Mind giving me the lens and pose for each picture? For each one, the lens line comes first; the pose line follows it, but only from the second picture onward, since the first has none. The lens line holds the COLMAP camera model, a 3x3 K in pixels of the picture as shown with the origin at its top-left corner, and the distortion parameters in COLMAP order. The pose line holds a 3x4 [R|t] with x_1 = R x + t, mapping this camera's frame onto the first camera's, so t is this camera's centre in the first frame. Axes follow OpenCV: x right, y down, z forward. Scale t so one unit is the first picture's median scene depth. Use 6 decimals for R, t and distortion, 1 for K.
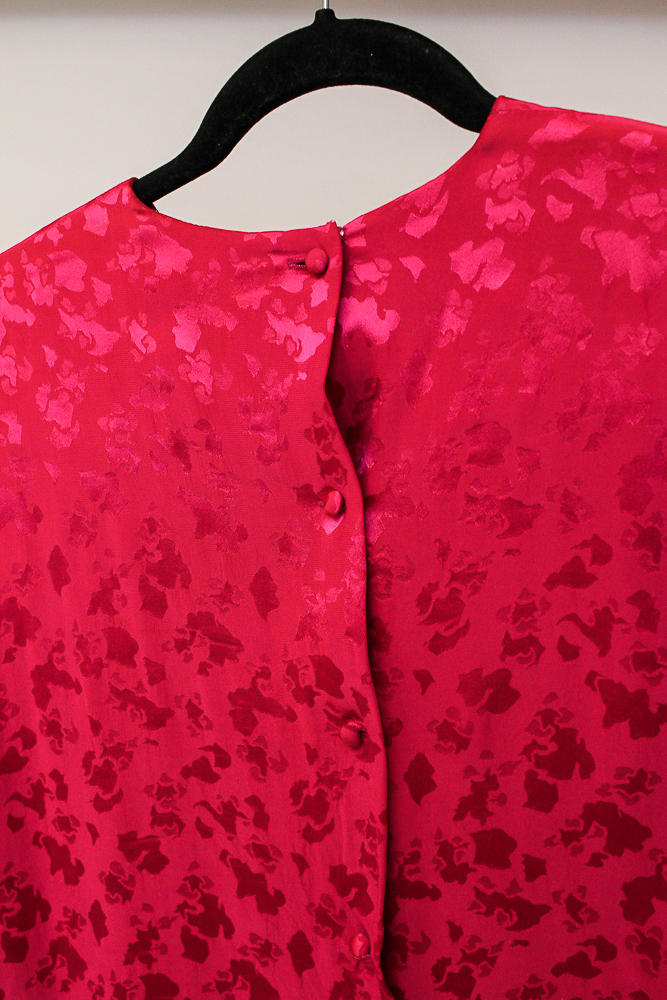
lens RADIAL K [[1112.4, 0, 340.0], [0, 1112.4, 509.3], [0, 0, 1]] dist [-0.118841, 0.112195]
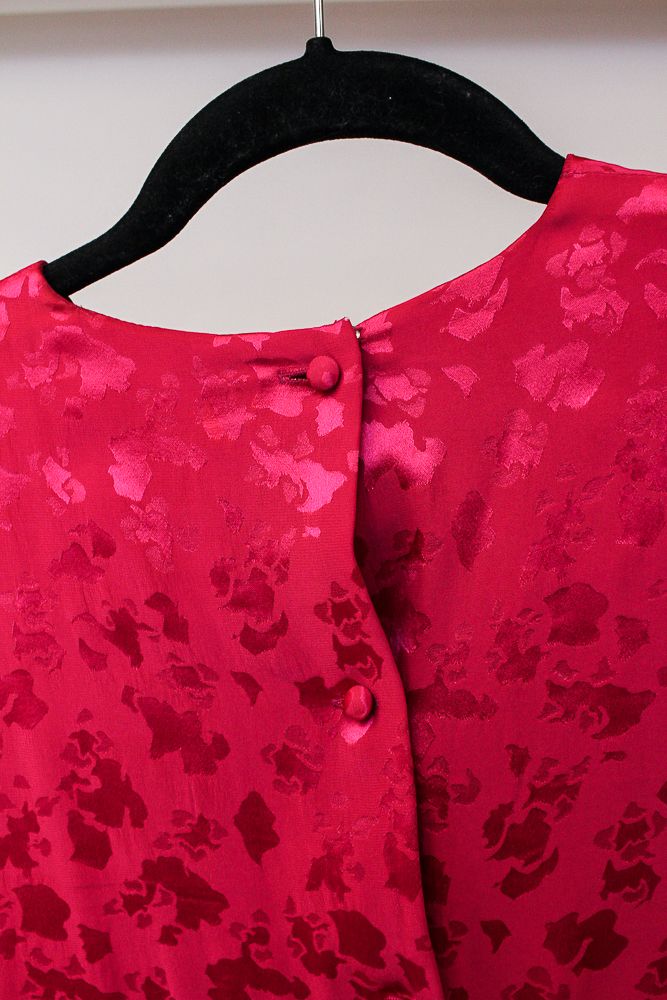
lens RADIAL K [[1112.4, 0, 340.0], [0, 1112.4, 509.3], [0, 0, 1]] dist [-0.118841, 0.112195]
pose [[0.977267, -0.043254, 0.207554, -0.164241], [0.059482, 0.995586, -0.072593, -0.080289], [-0.203498, 0.083288, 0.975526, 0.287099]]
